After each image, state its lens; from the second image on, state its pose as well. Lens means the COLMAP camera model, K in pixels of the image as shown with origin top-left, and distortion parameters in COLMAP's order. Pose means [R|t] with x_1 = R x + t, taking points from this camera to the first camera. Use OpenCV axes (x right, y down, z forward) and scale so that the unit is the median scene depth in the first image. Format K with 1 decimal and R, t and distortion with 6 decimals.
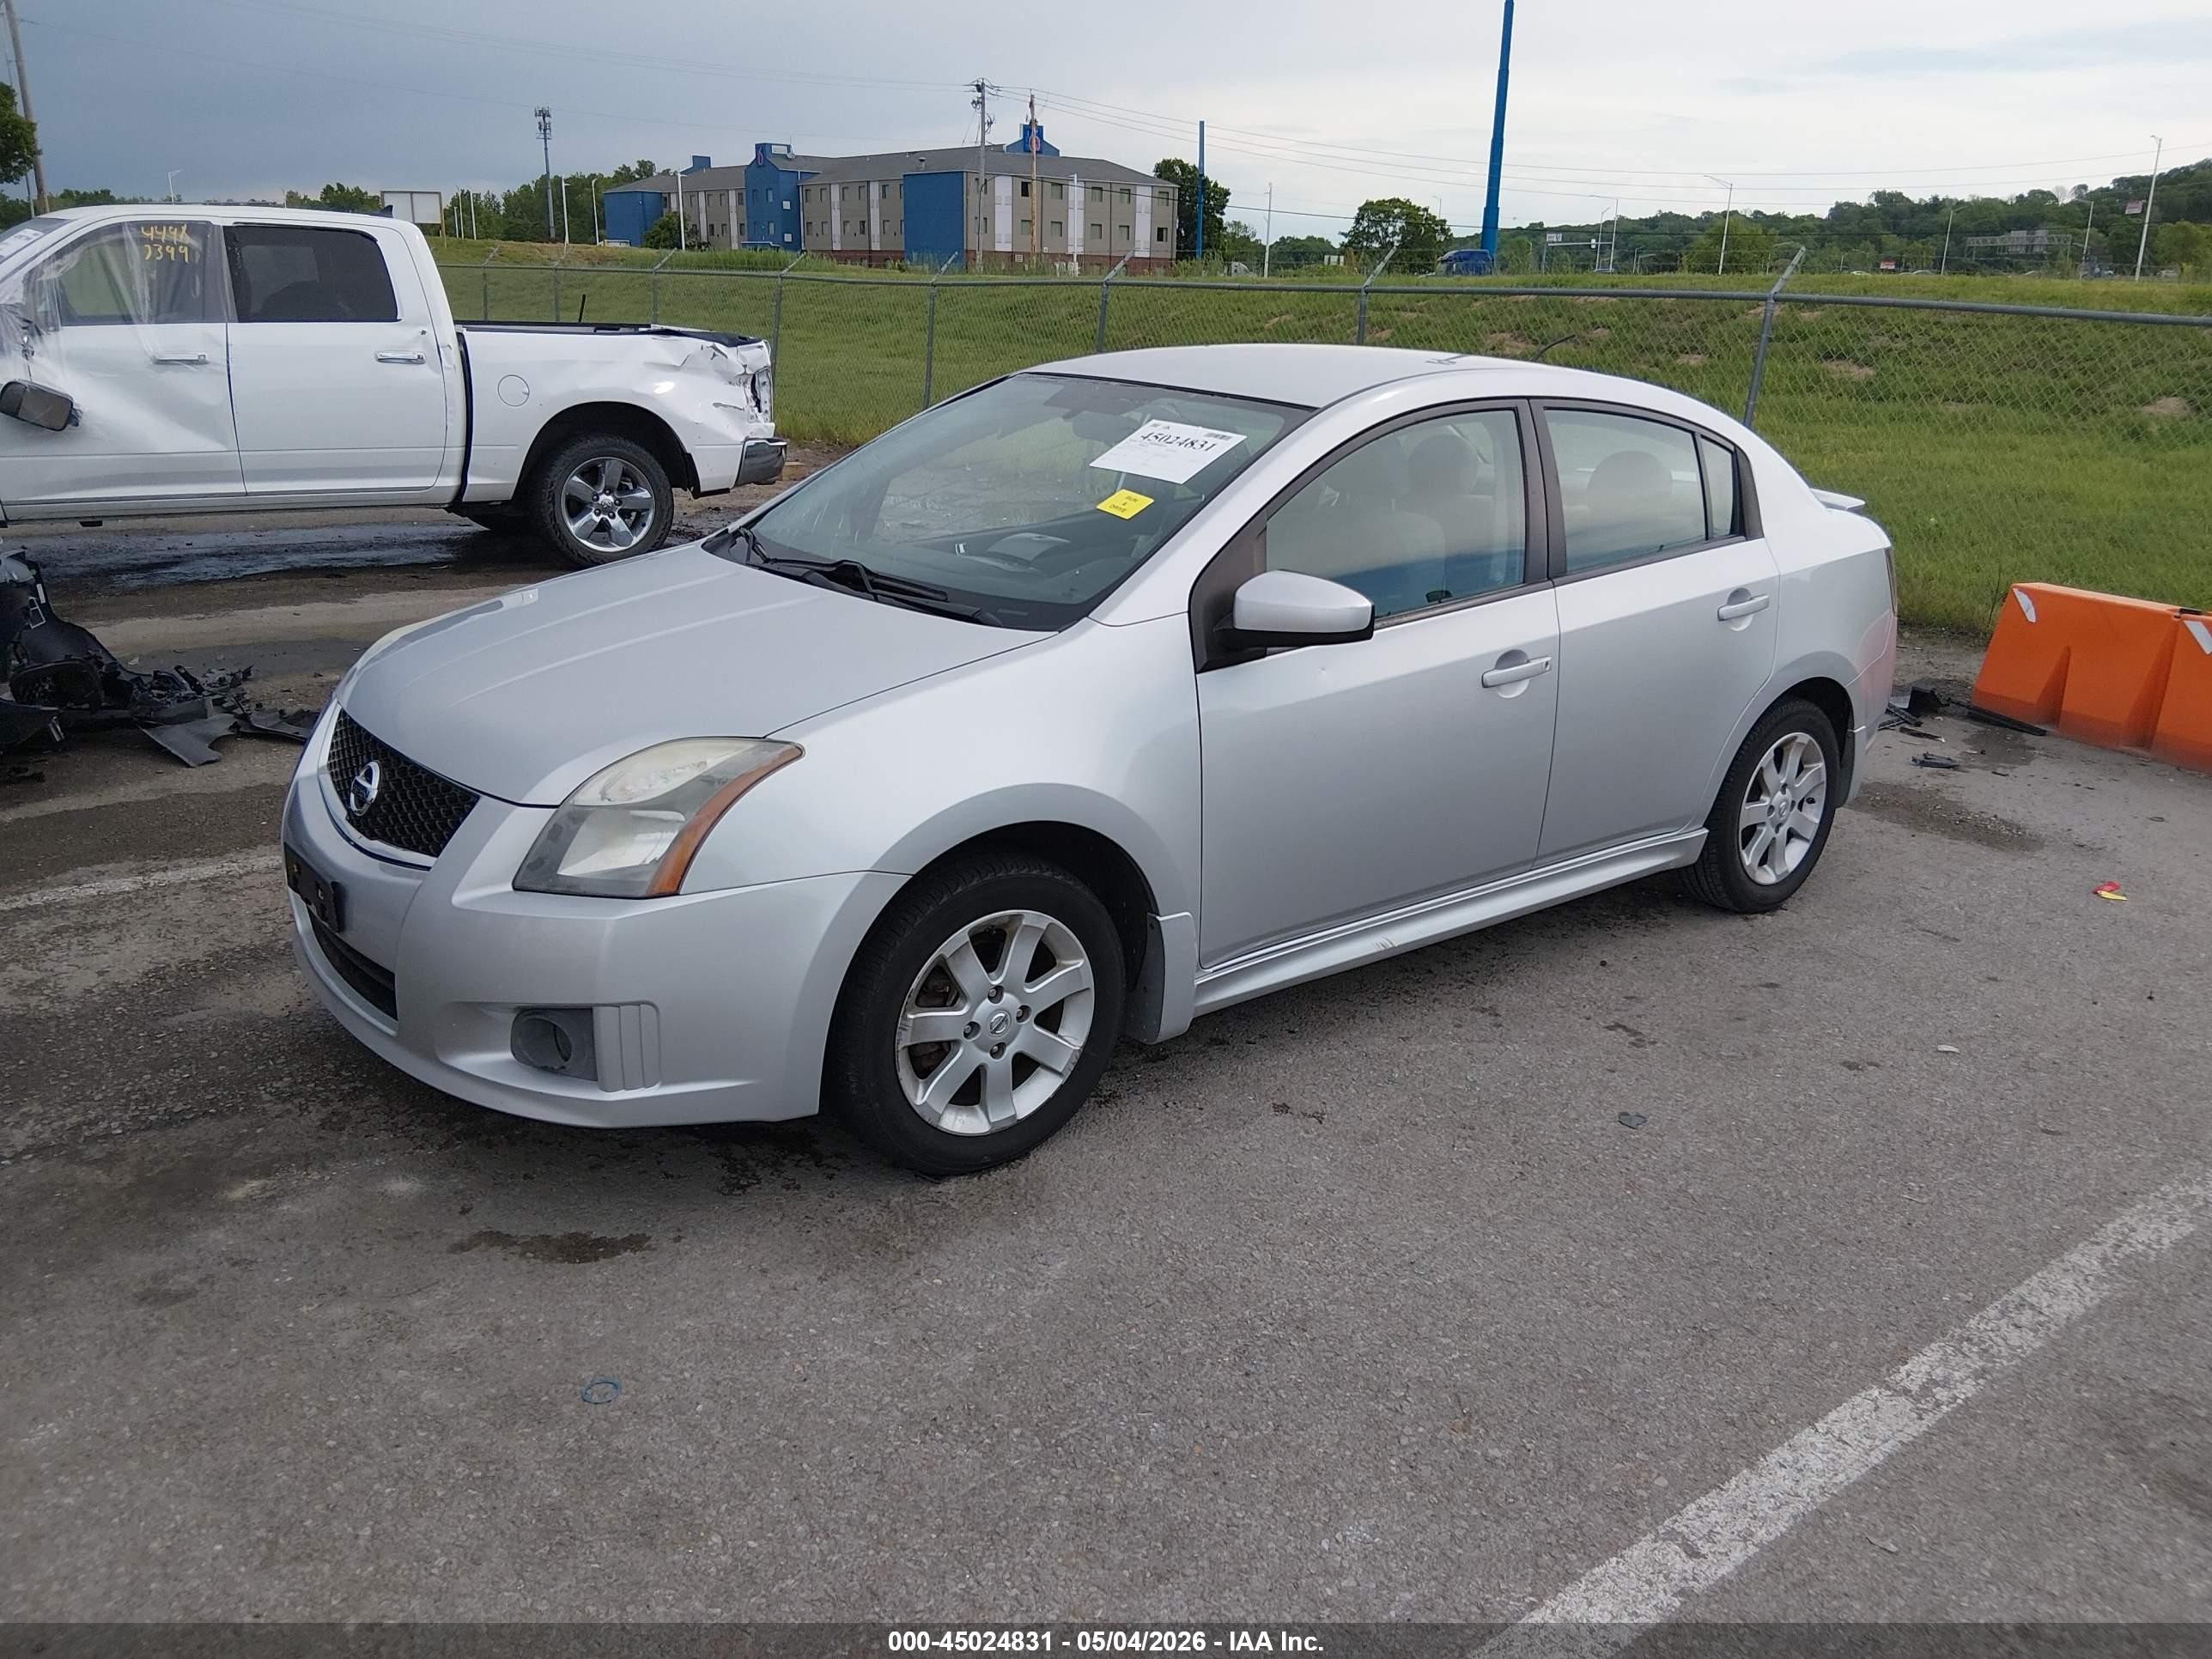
lens RADIAL K [[1668.8, 0, 1116.7], [0, 1668.8, 811.2], [0, 0, 1]] dist [0.071106, -0.116351]
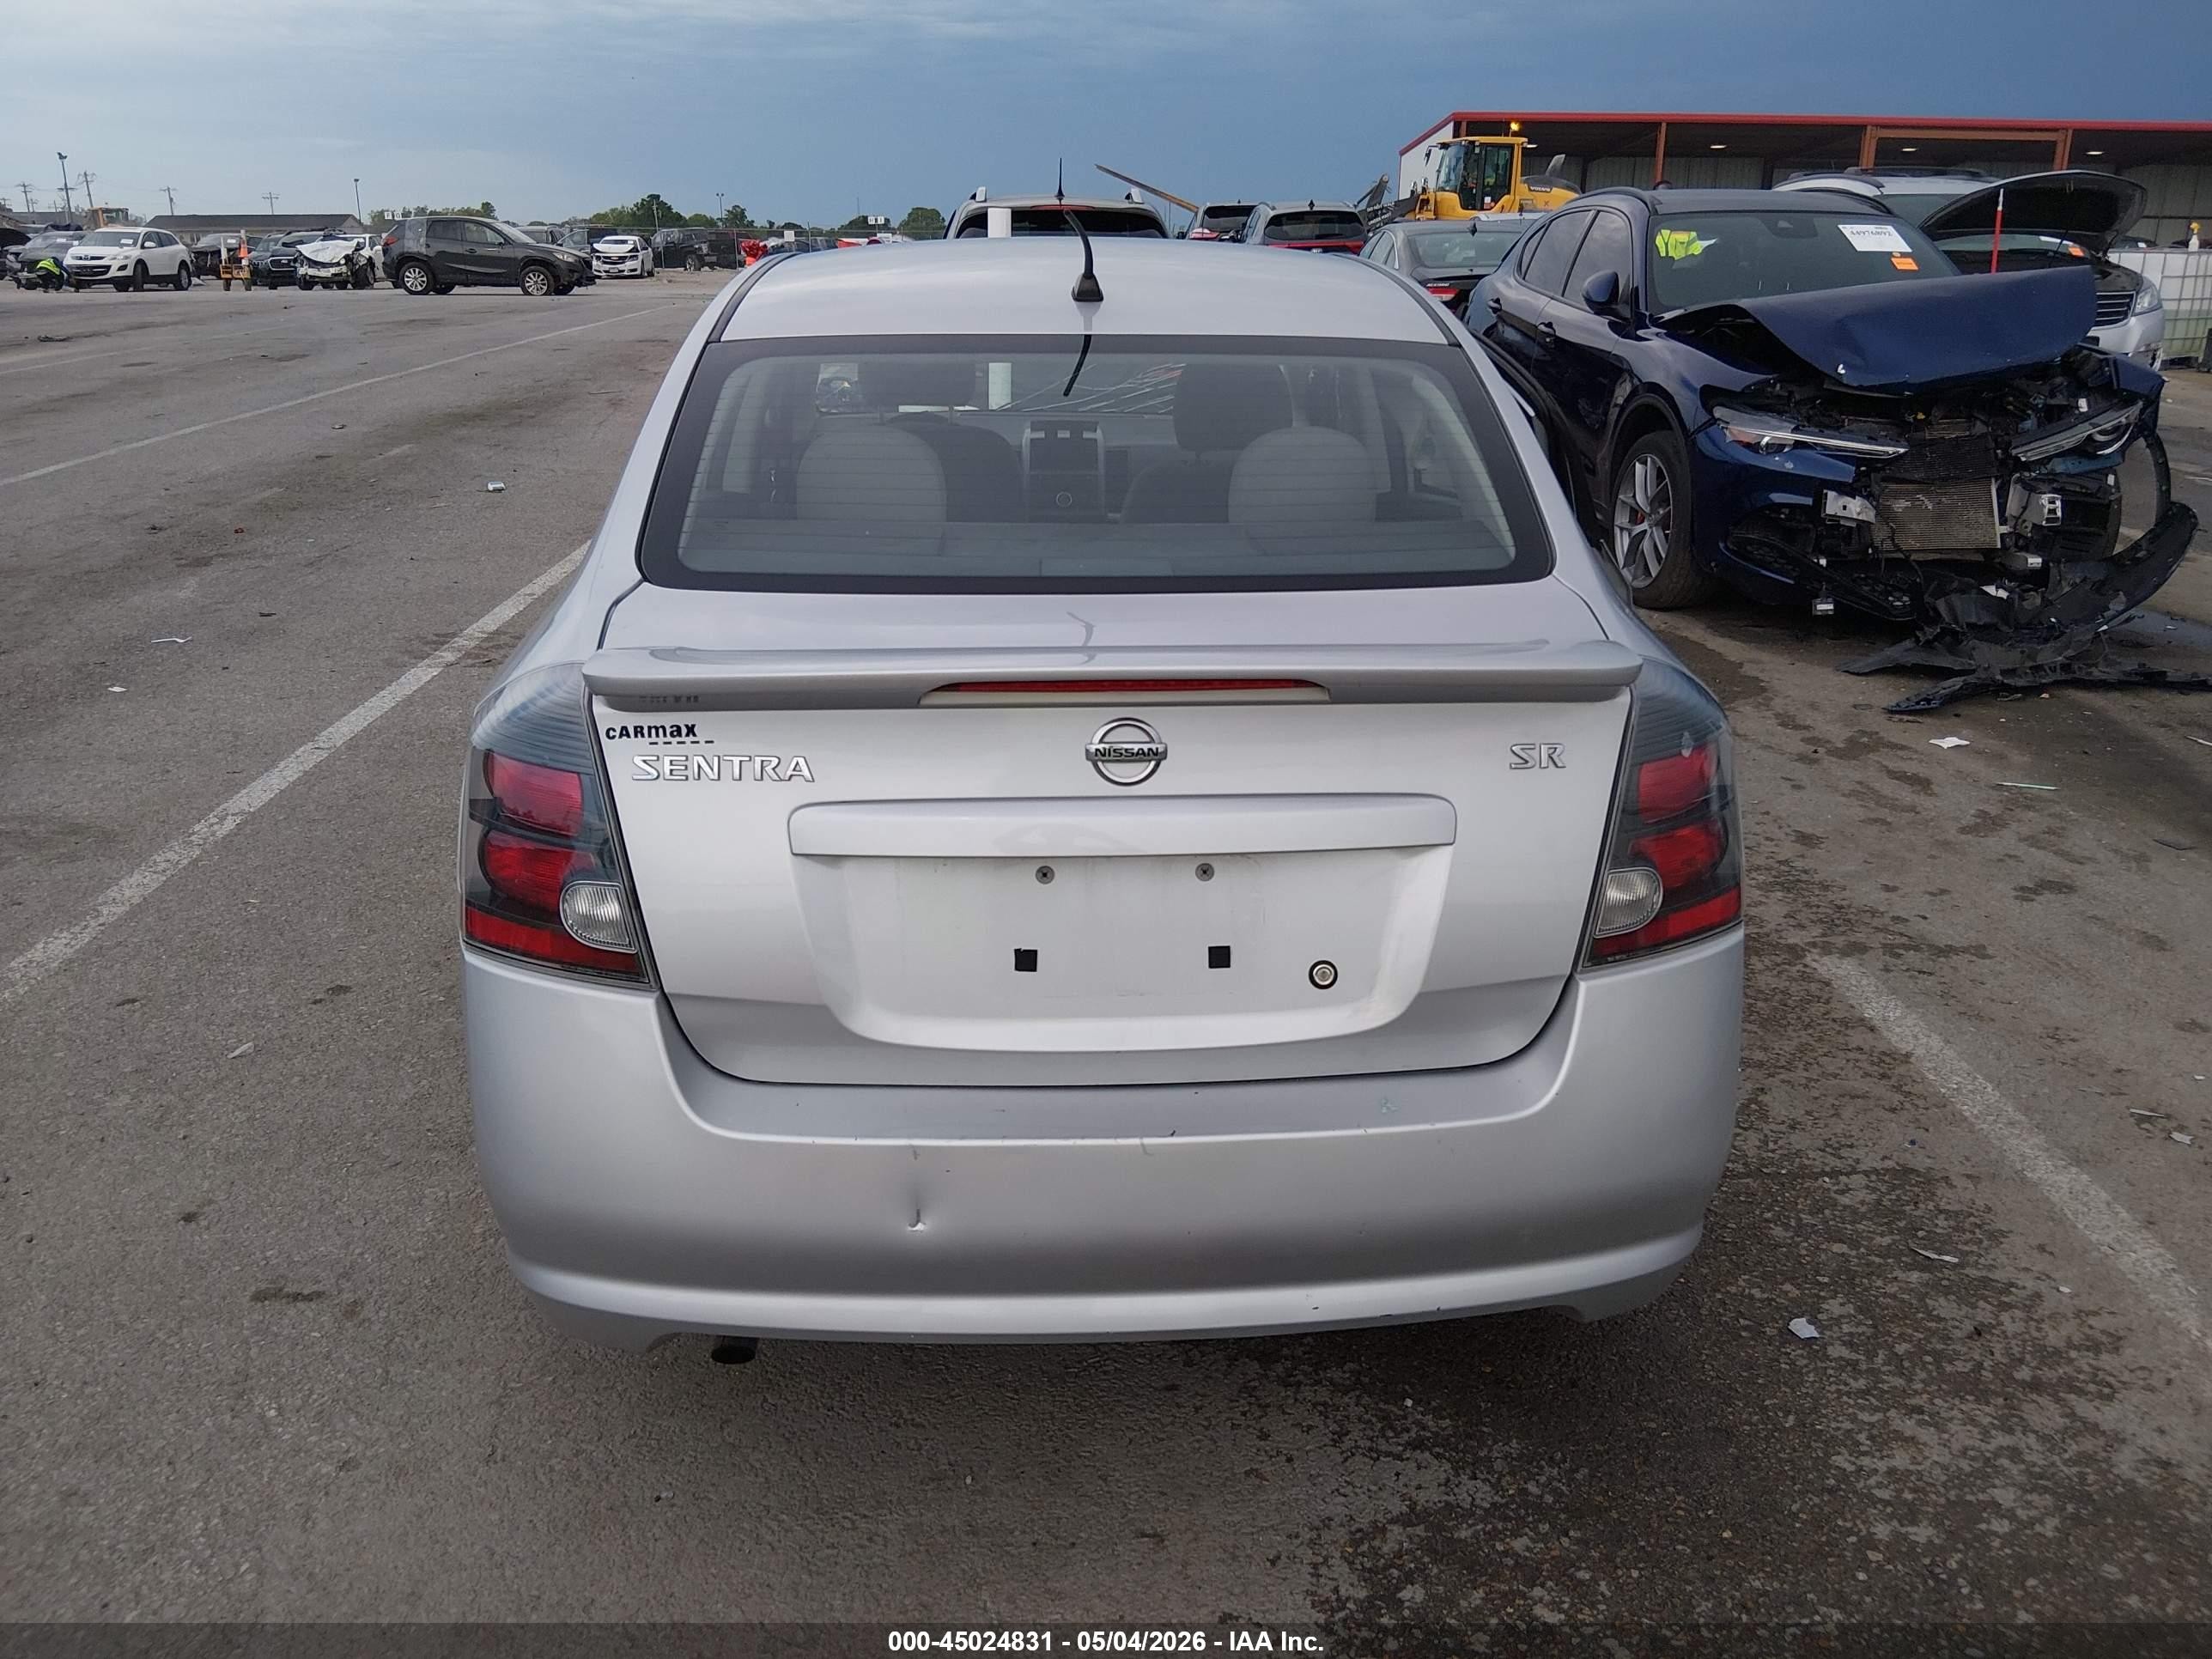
lens RADIAL K [[1668.8, 0, 1102.5], [0, 1668.8, 847.7], [0, 0, 1]] dist [0.071106, -0.116351]
pose [[-0.588061, 0.246831, -0.770233, 0.424797], [-0.255001, 0.847149, 0.466168, -0.220750], [0.767567, 0.470545, -0.435233, 0.810515]]
